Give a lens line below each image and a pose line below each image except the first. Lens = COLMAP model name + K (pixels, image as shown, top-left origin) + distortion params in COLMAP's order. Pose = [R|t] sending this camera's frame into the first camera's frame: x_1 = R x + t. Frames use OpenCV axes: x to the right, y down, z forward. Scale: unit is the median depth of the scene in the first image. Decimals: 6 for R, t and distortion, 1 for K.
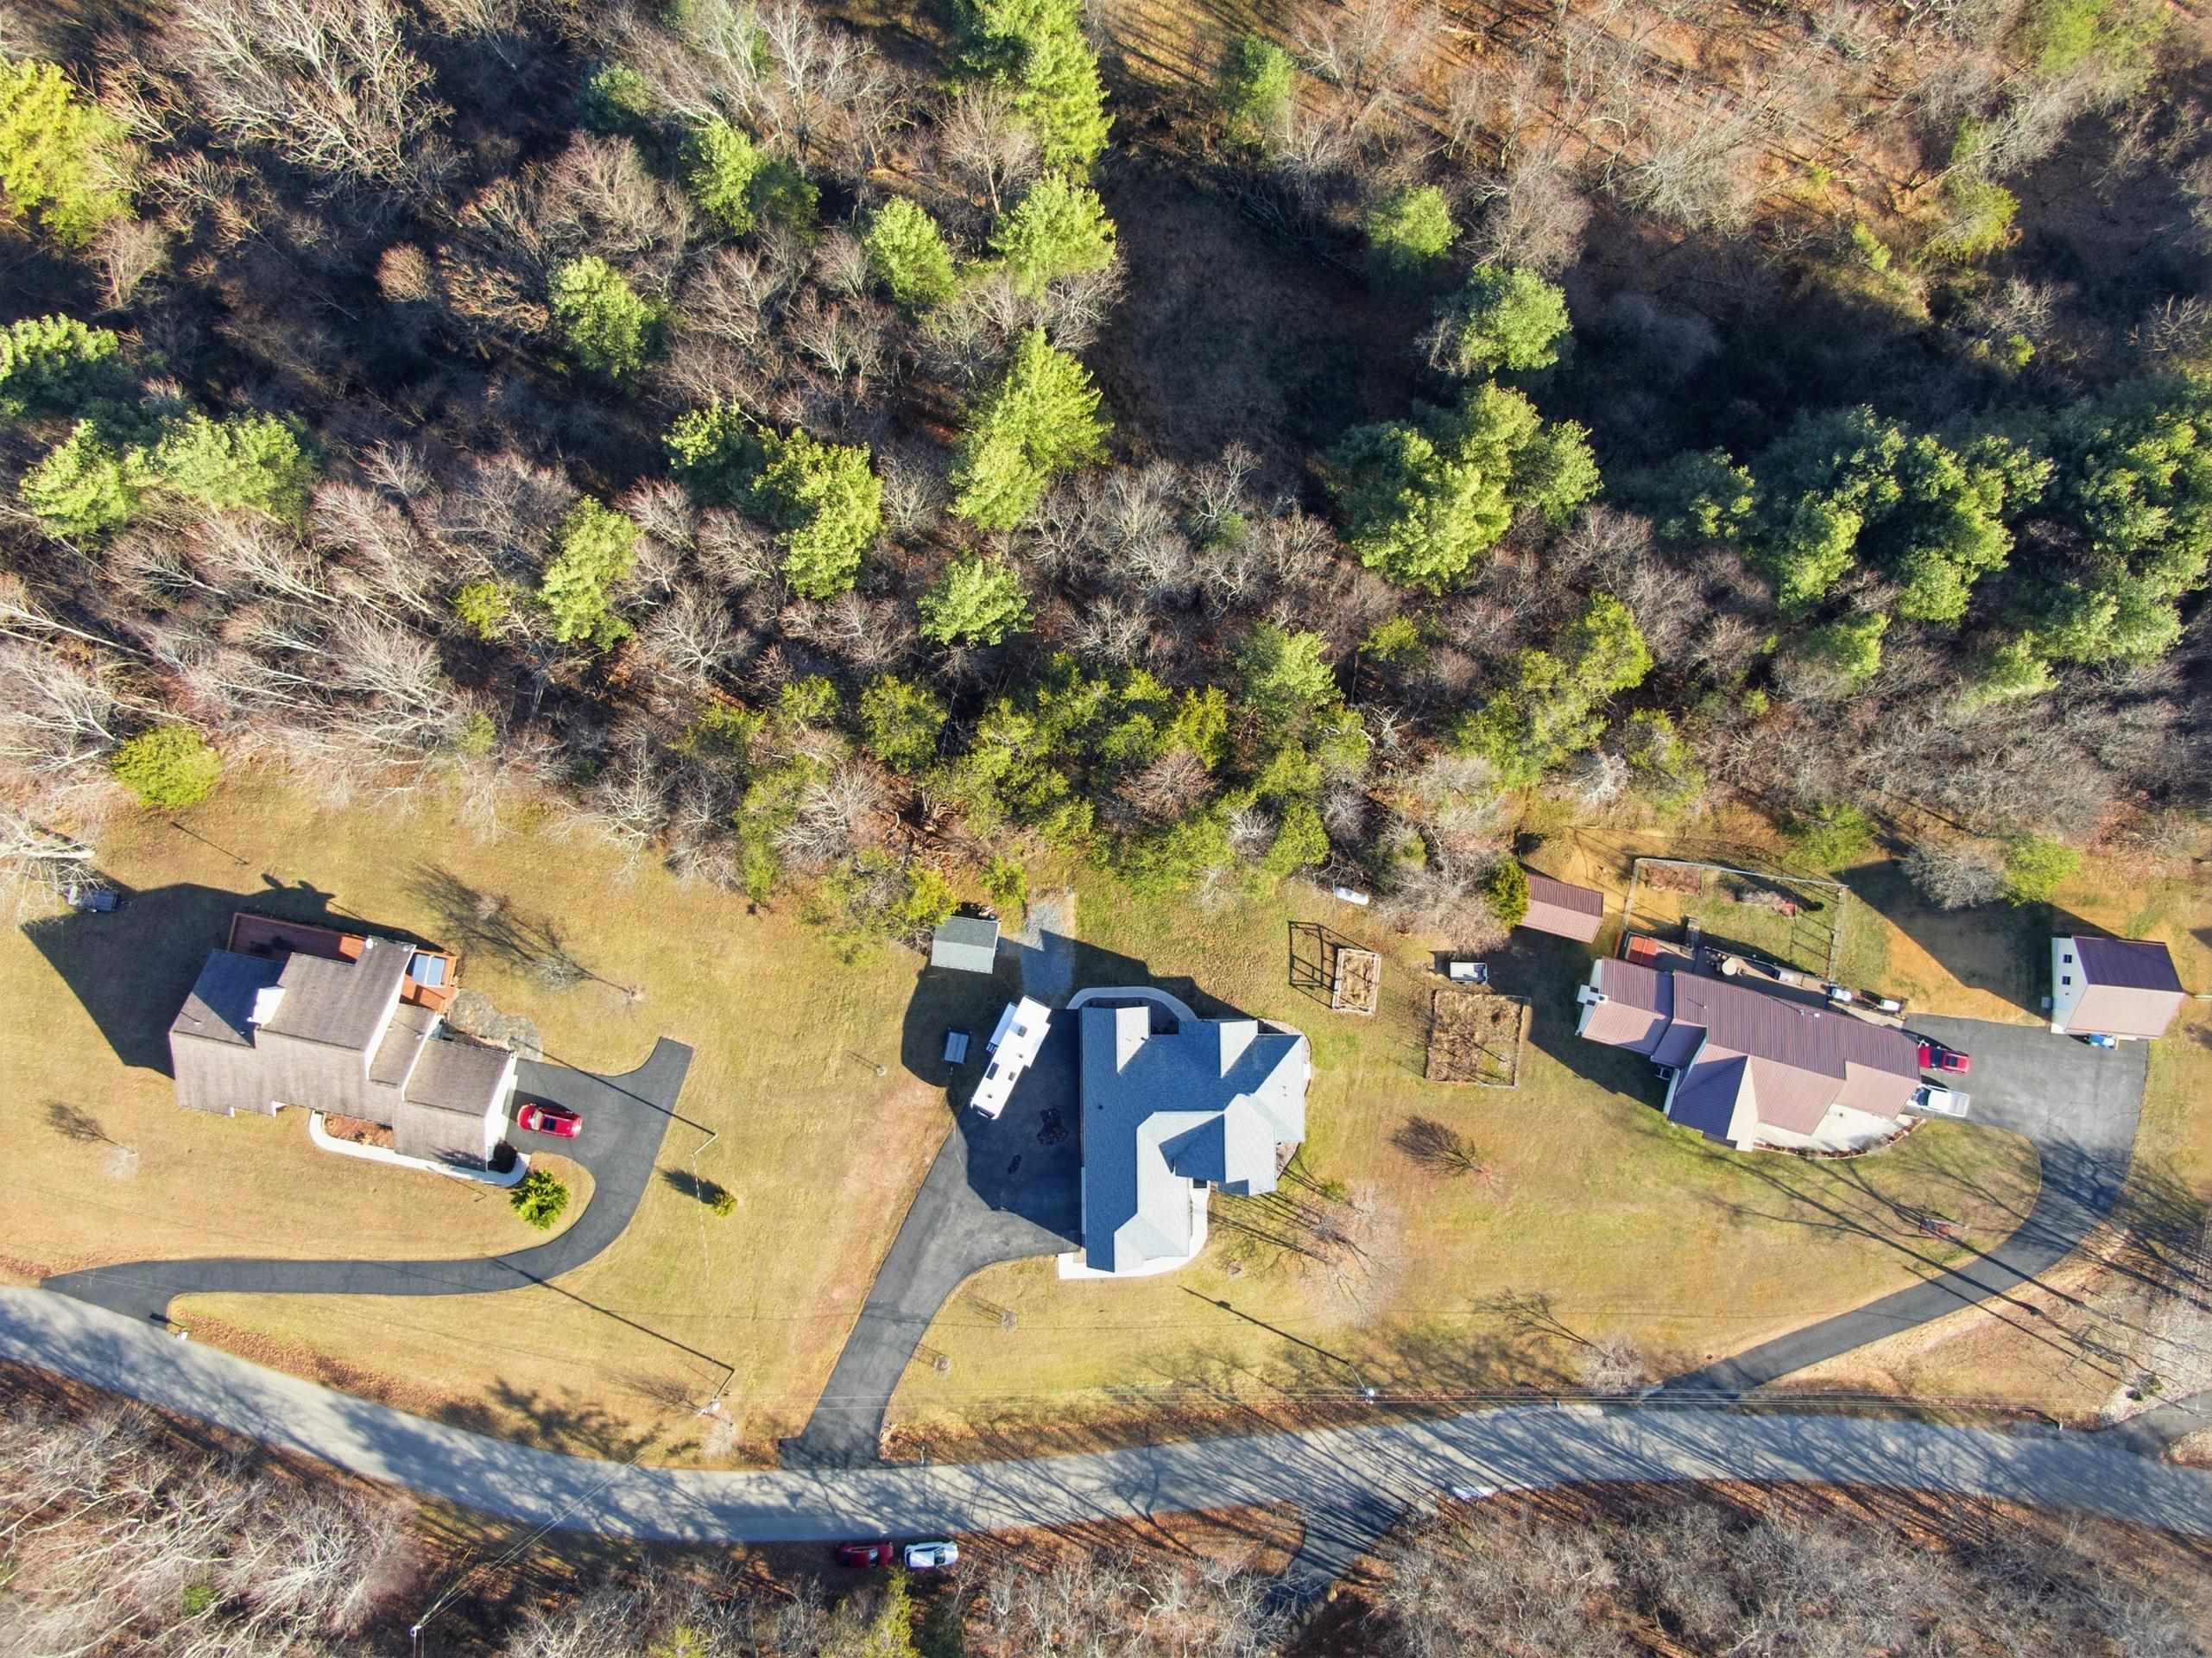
lens RADIAL K [[1585.5, 0, 1101.5], [0, 1585.5, 825.7], [0, 0, 1]] dist [0.047086, -0.062310]
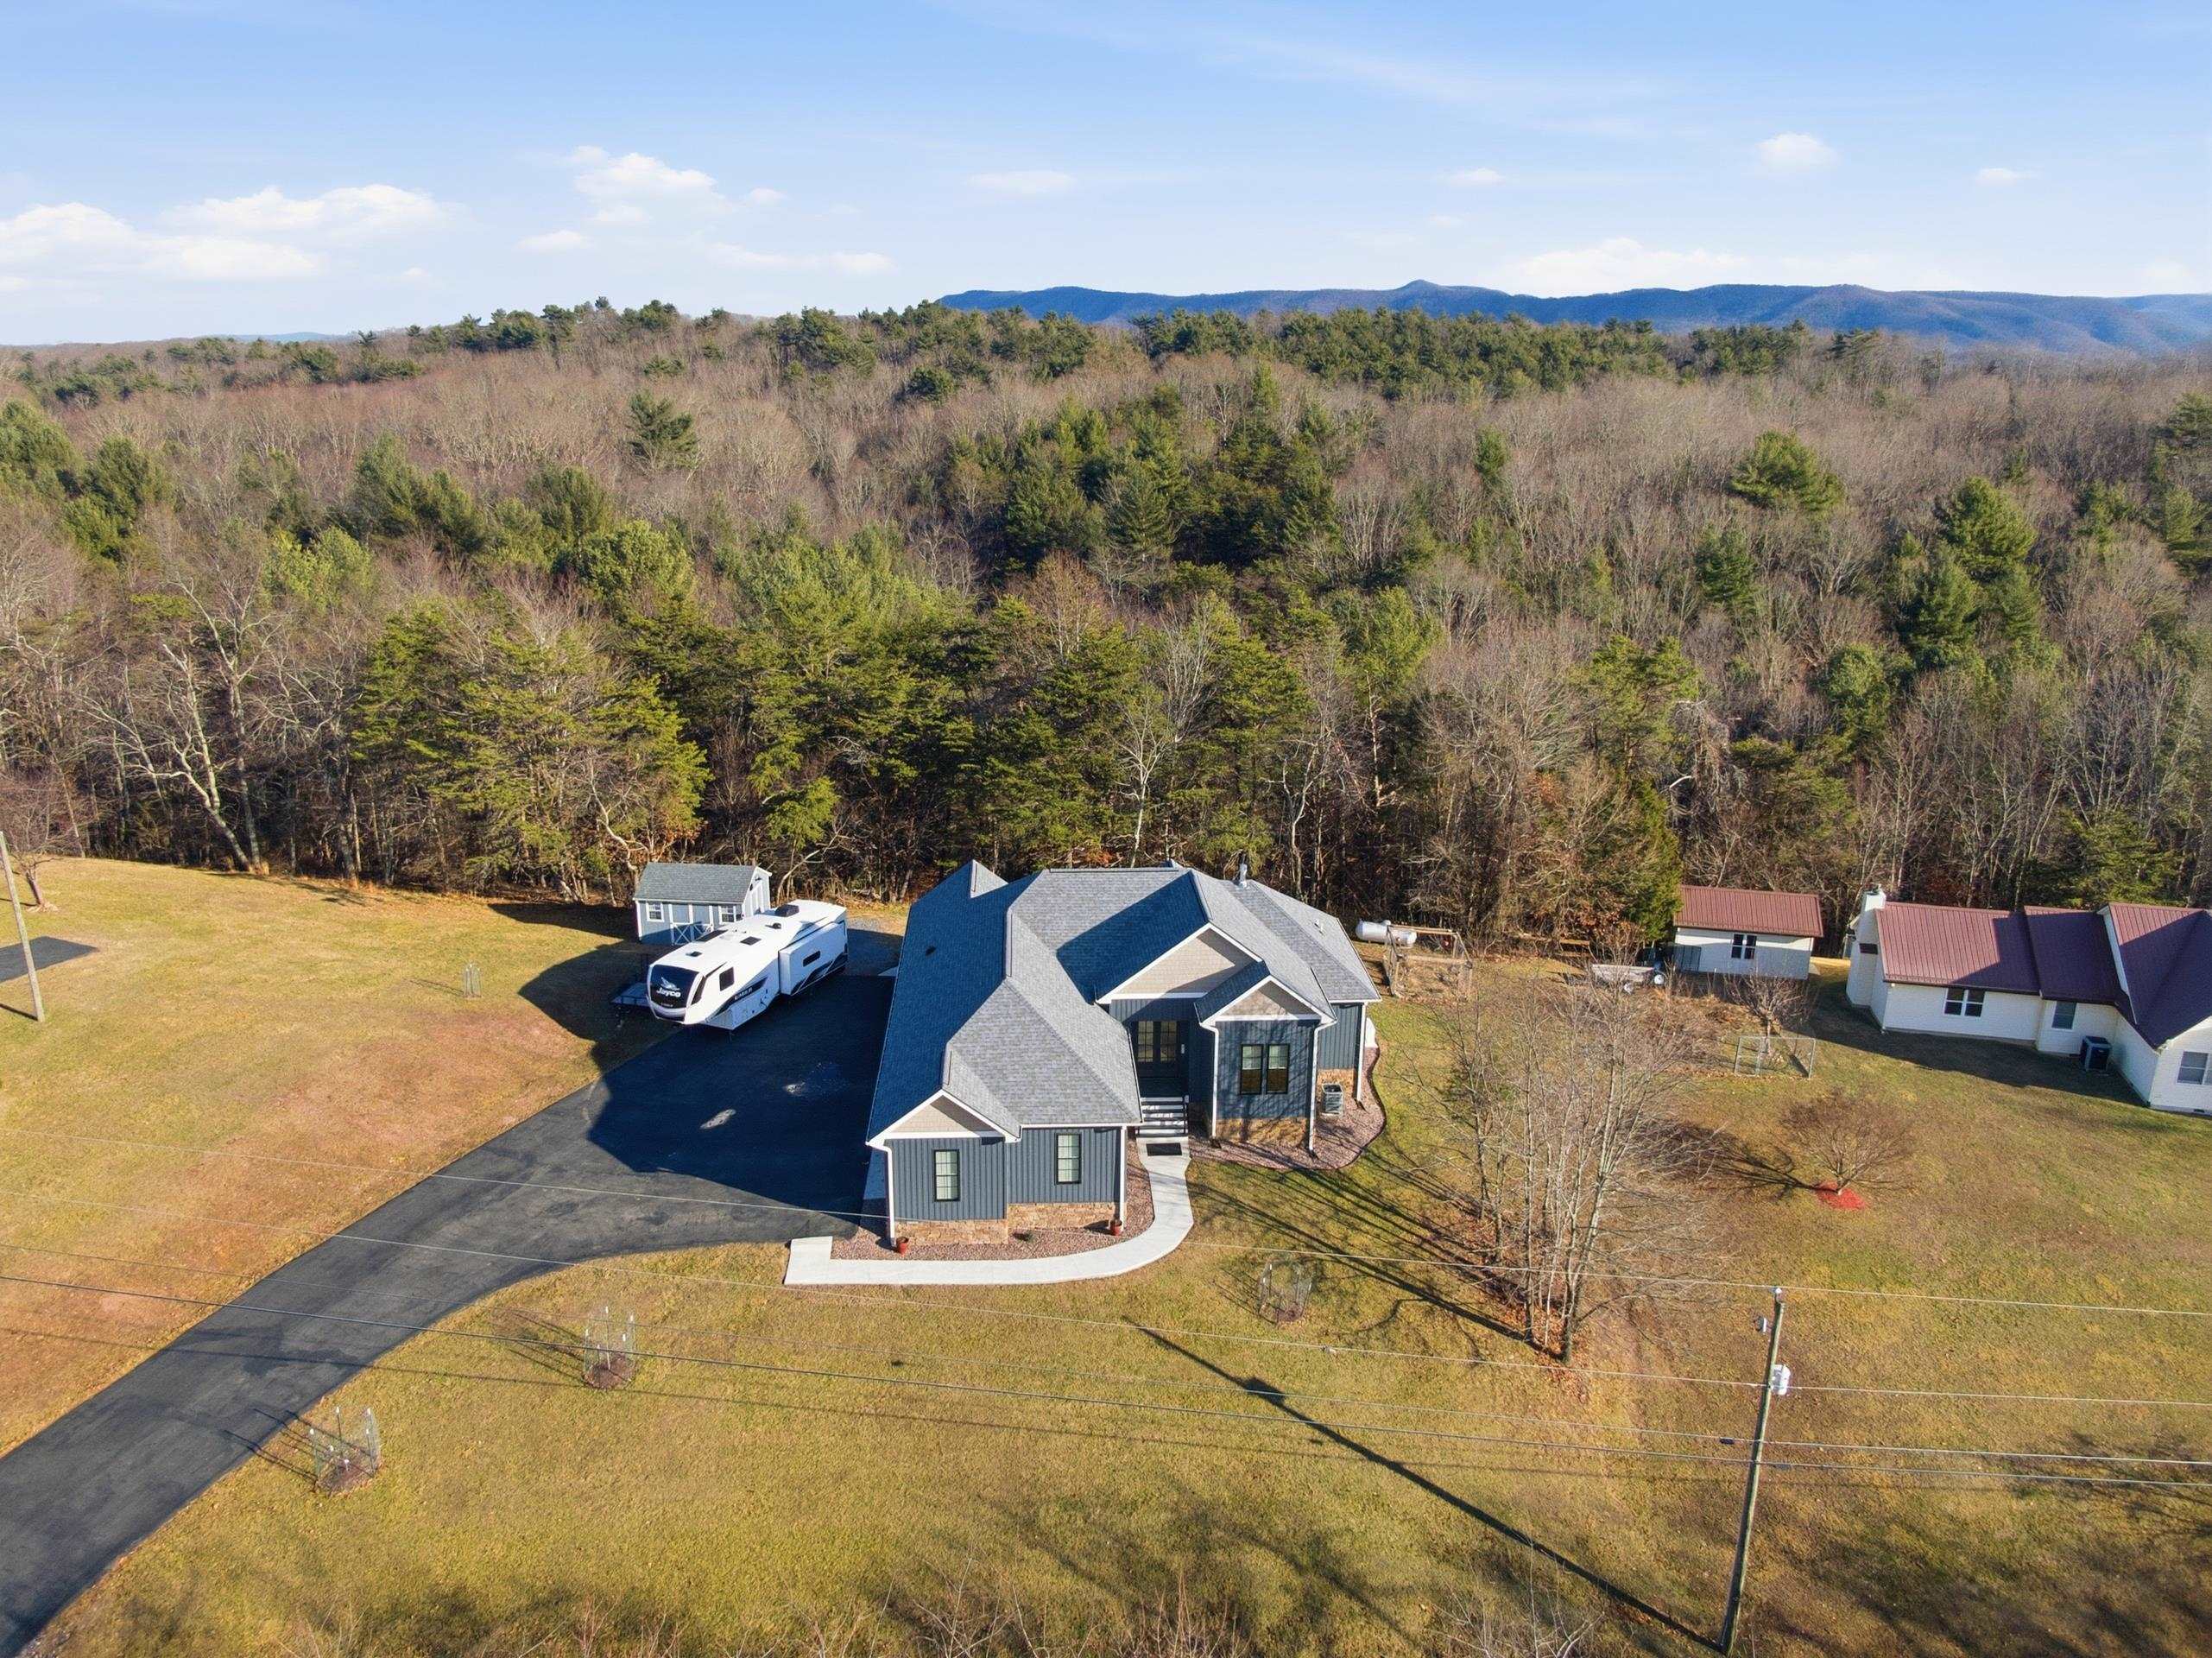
lens RADIAL K [[1585.5, 0, 1101.5], [0, 1585.5, 825.7], [0, 0, 1]] dist [0.047086, -0.062310]
pose [[0.999194, -0.005890, 0.039710, 0.029843], [0.039541, 0.315203, -0.948200, 0.586475], [-0.006931, 0.949006, 0.315182, 0.785657]]
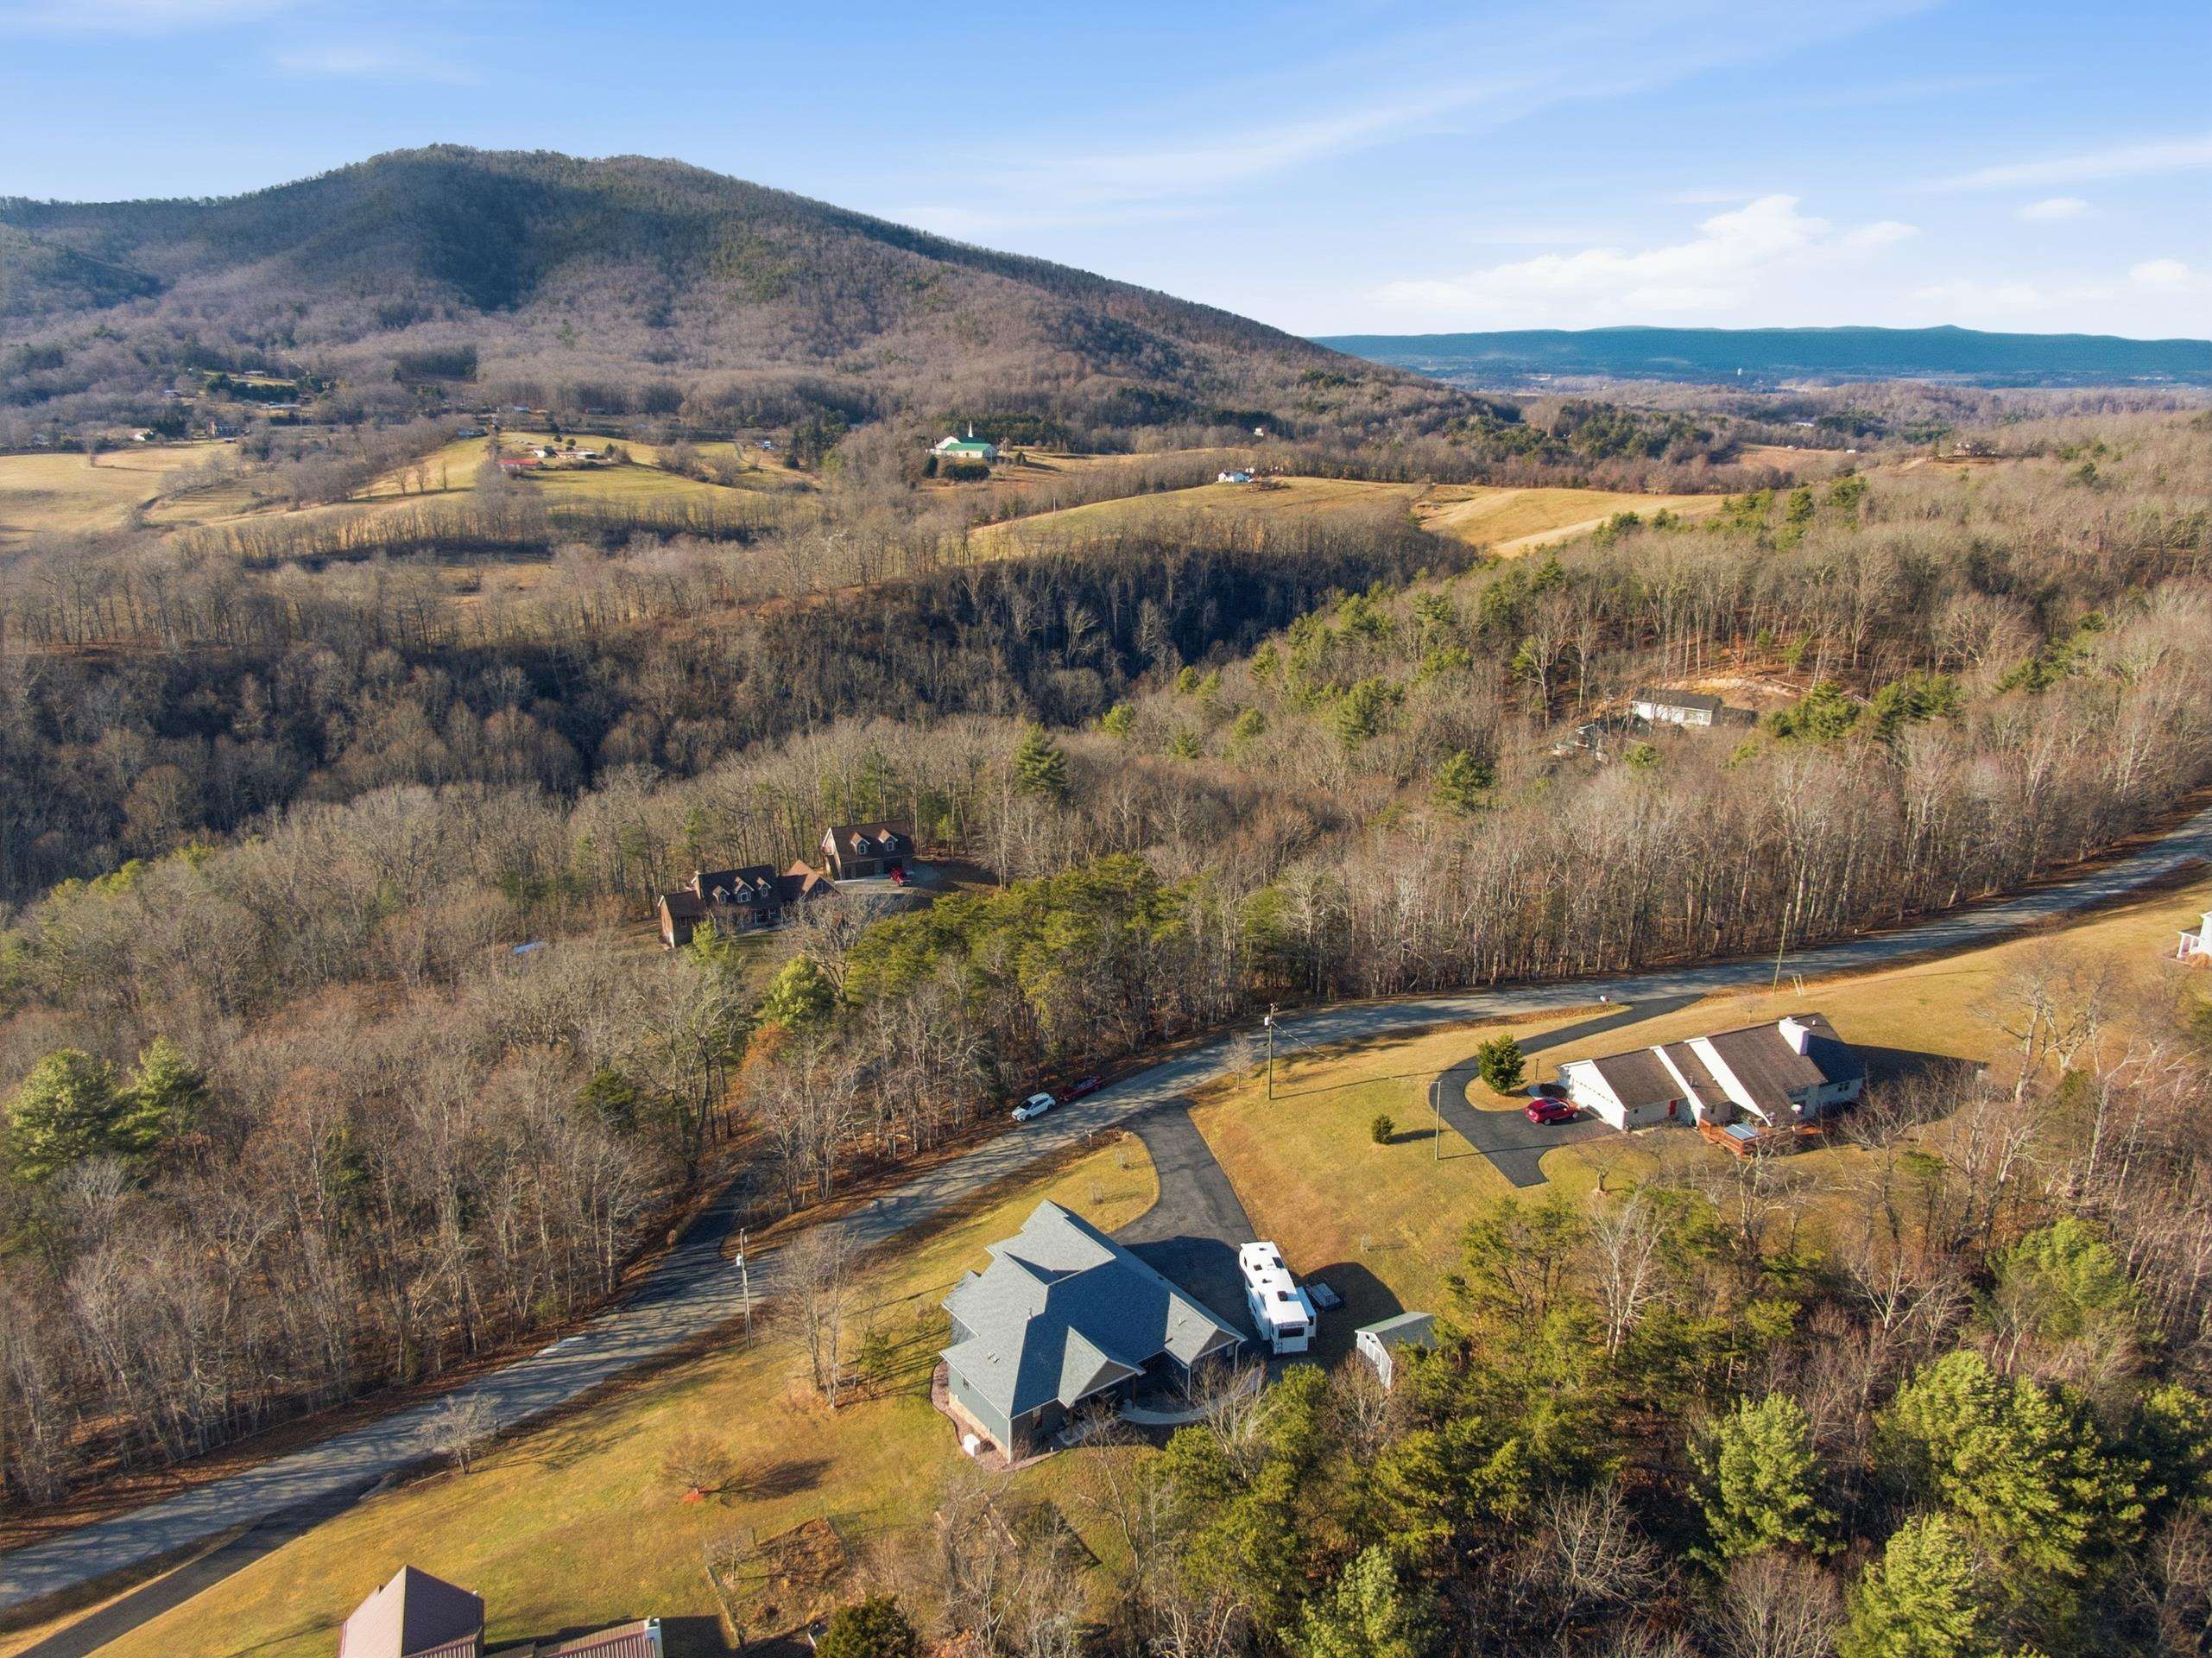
lens RADIAL K [[1612.3, 0, 1102.6], [0, 1612.3, 833.1], [0, 0, 1]] dist [0.017575, -0.015583]
pose [[-0.812747, 0.174273, -0.555942, 0.463330], [-0.582383, -0.215999, 0.783693, -0.436315], [0.016494, 0.960715, 0.277046, 0.491571]]
